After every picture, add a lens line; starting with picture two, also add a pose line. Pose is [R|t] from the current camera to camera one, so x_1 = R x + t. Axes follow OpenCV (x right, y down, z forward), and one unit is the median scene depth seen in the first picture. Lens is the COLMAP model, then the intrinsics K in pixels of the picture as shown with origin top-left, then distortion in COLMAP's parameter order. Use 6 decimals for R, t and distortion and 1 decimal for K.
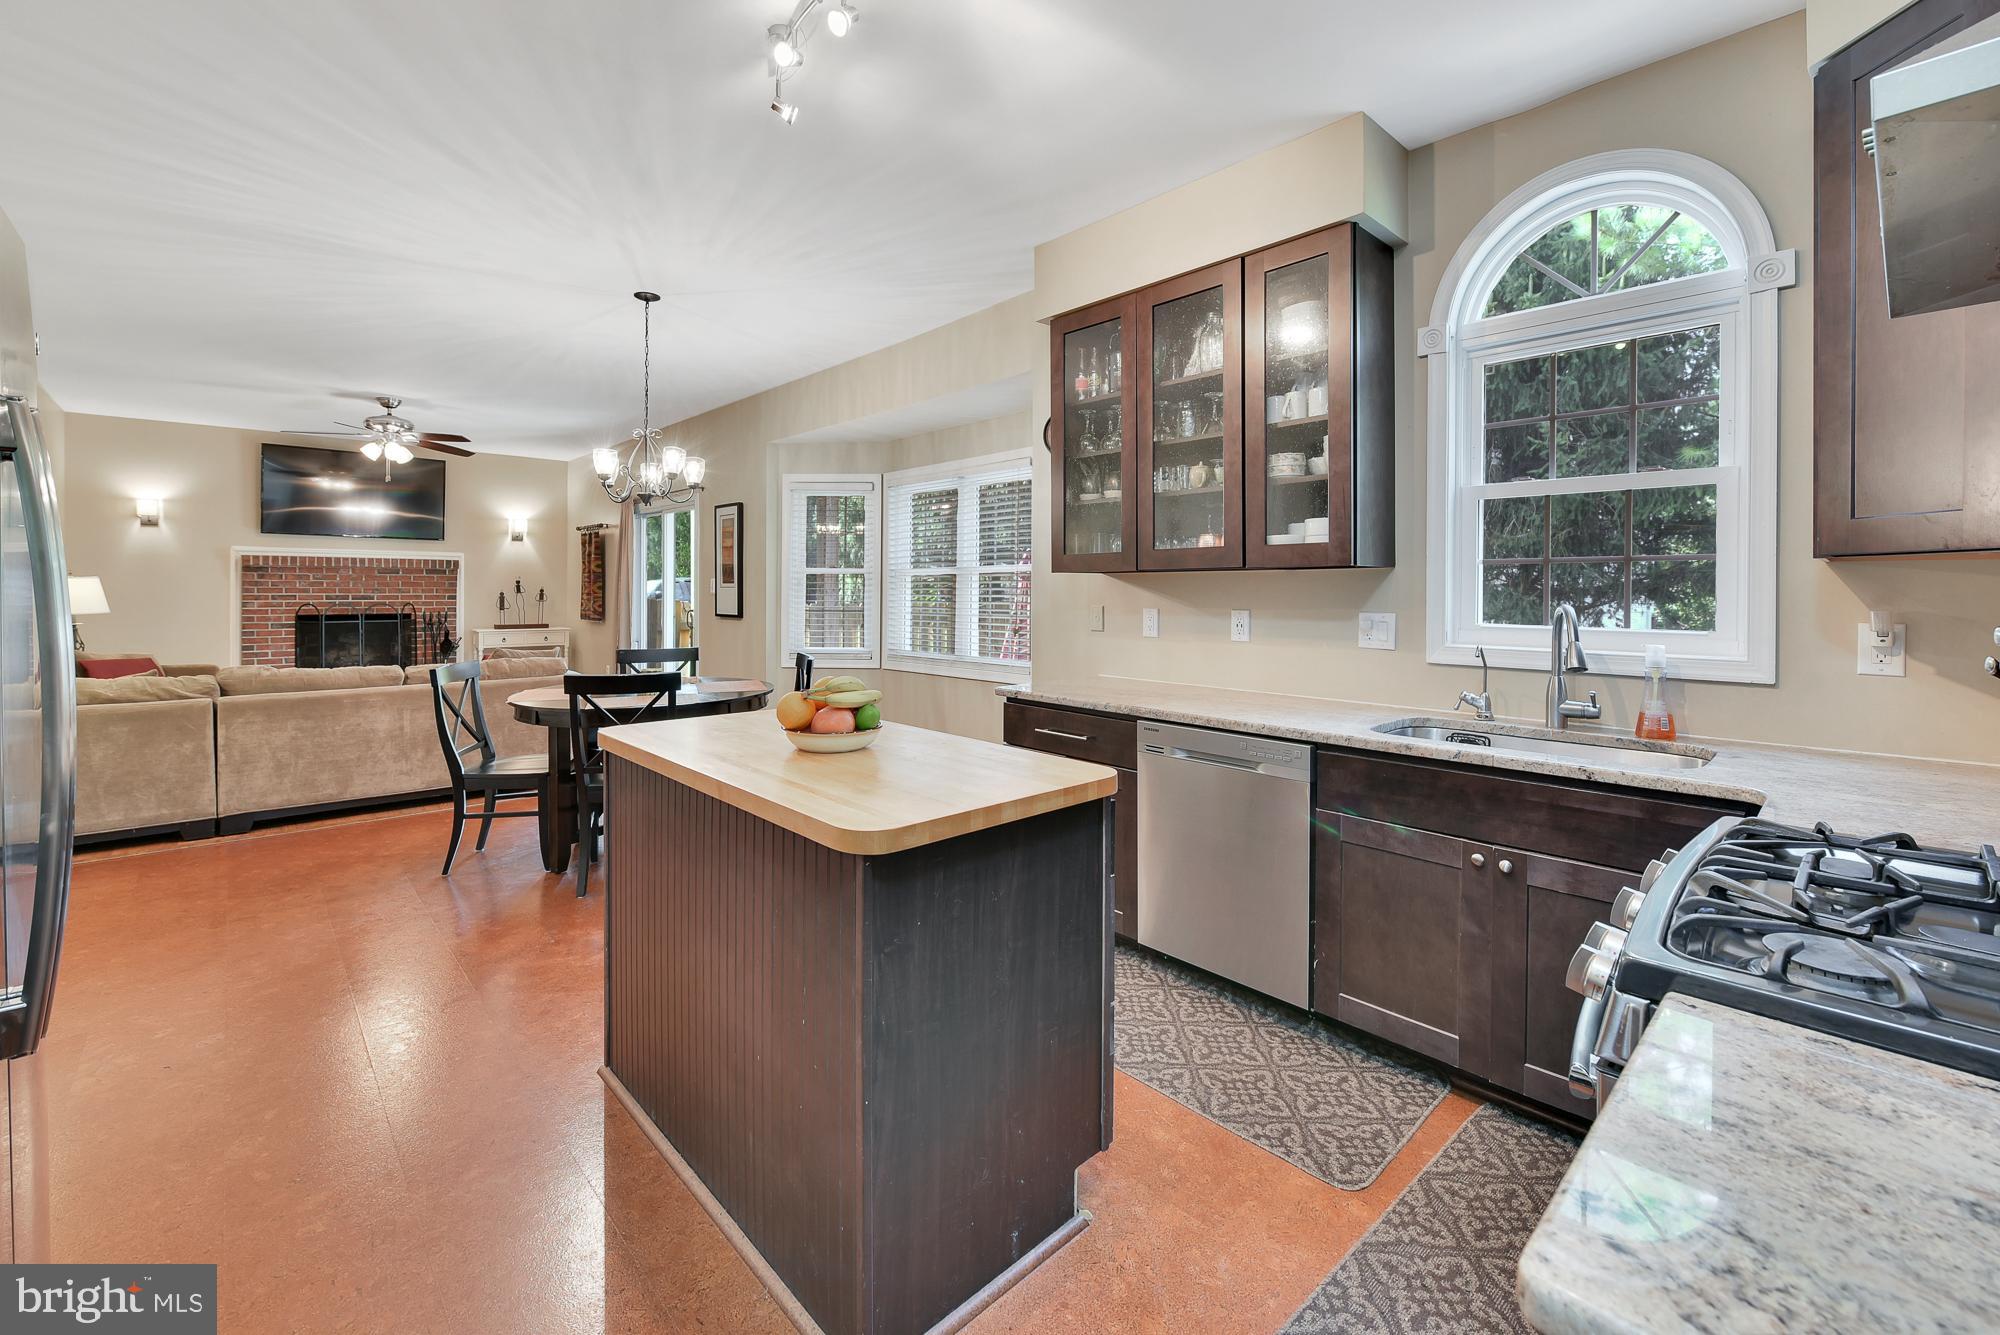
lens RADIAL K [[834.2, 0, 1006.4], [0, 834.2, 583.9], [0, 0, 1]] dist [0.000424, -0.000065]
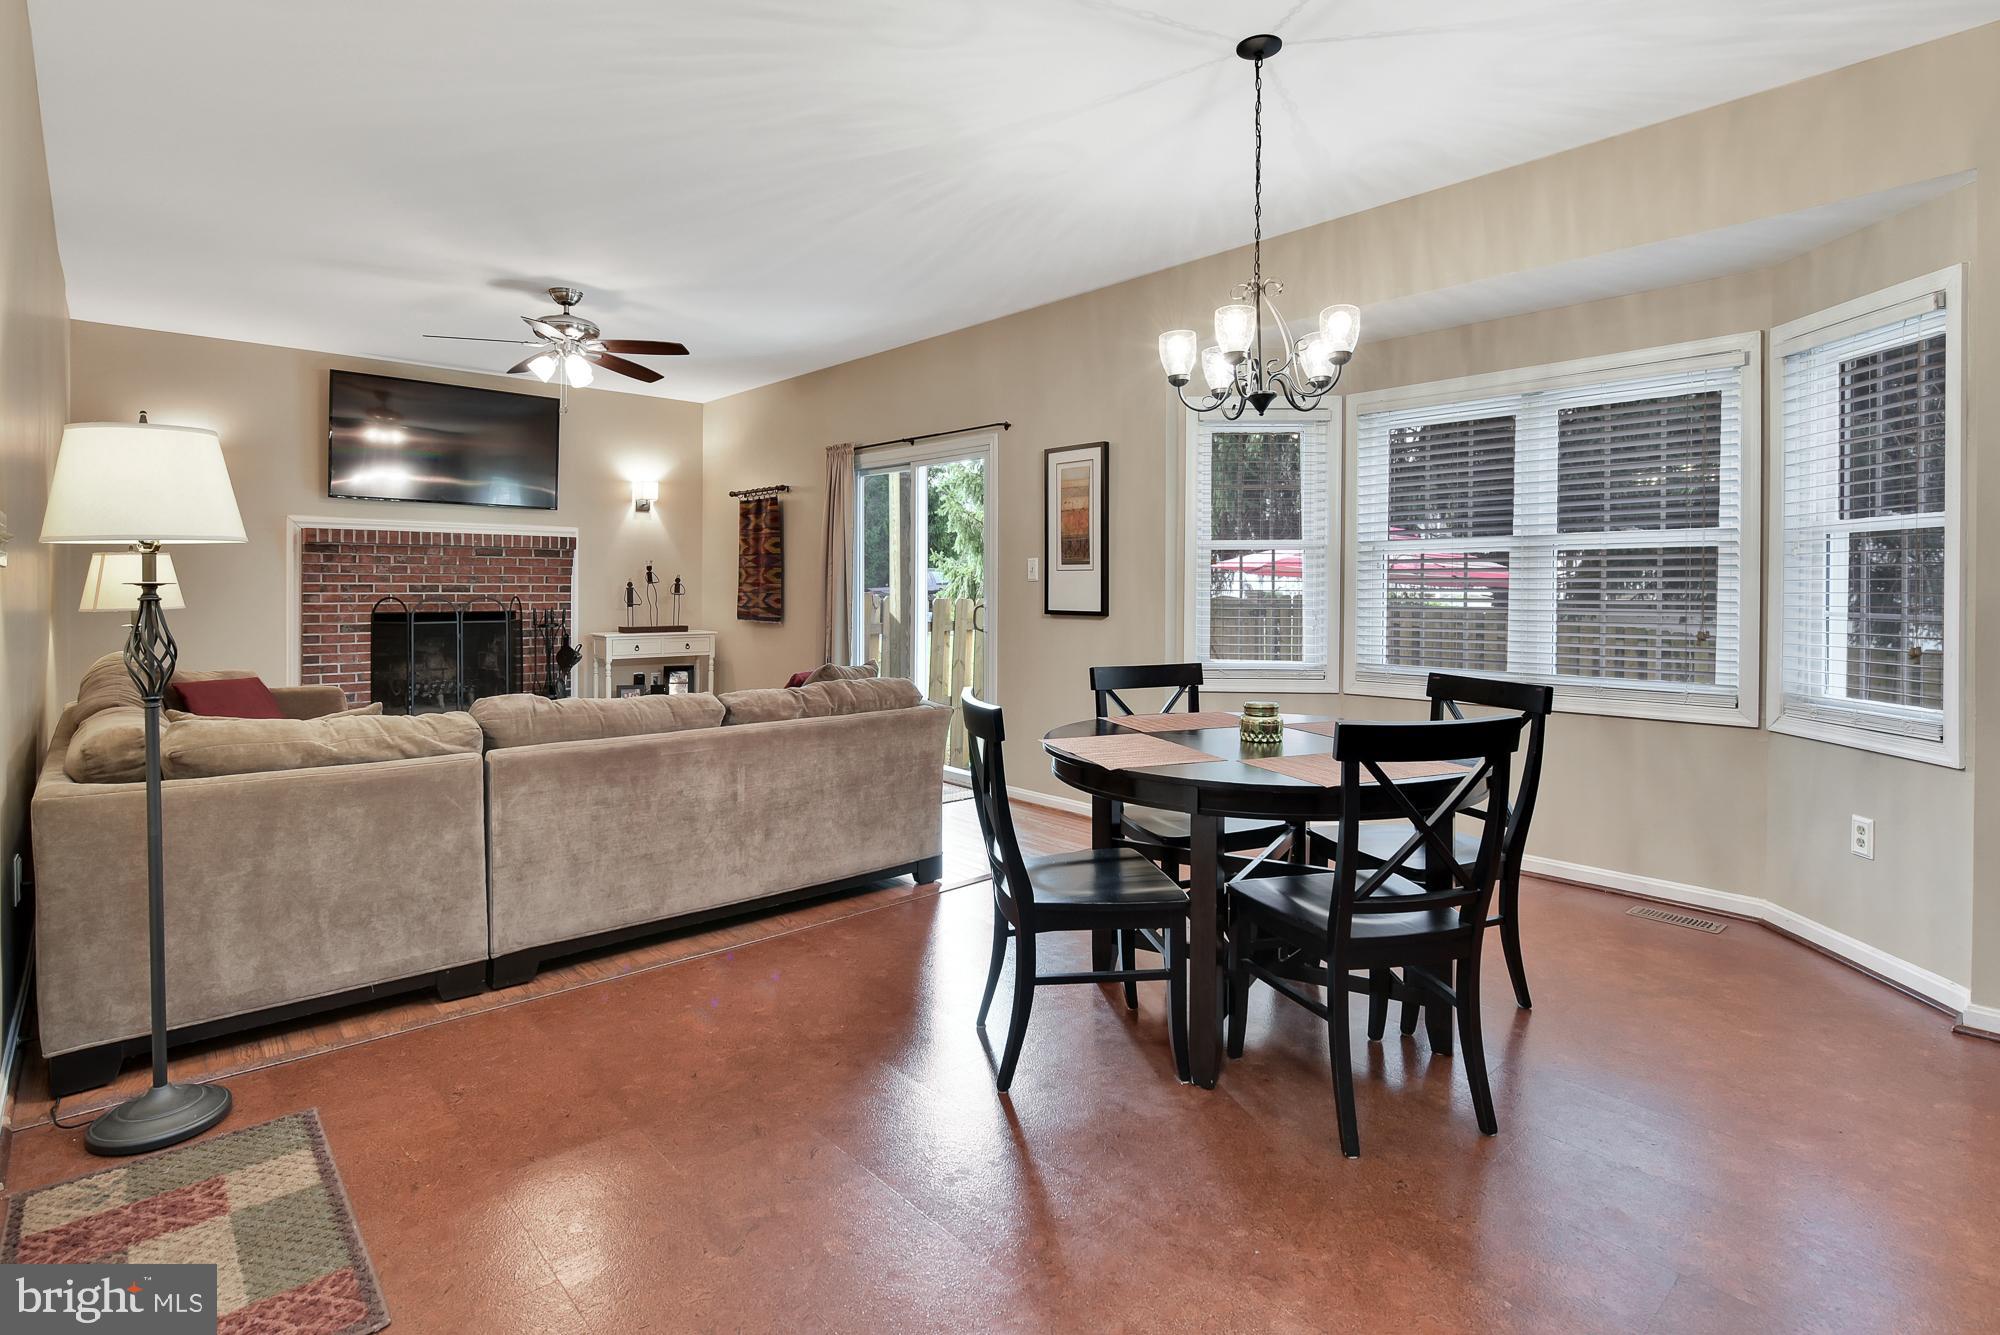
lens RADIAL K [[980.8, 0, 1007.4], [0, 980.8, 582.5], [0, 0, 1]] dist [-0.001522, -0.000248]
pose [[0.999989, -0.000349, -0.004585, -0.390356], [0.000362, 0.999996, 0.002847, 0.011612], [0.004584, -0.002848, 0.999985, 0.215799]]
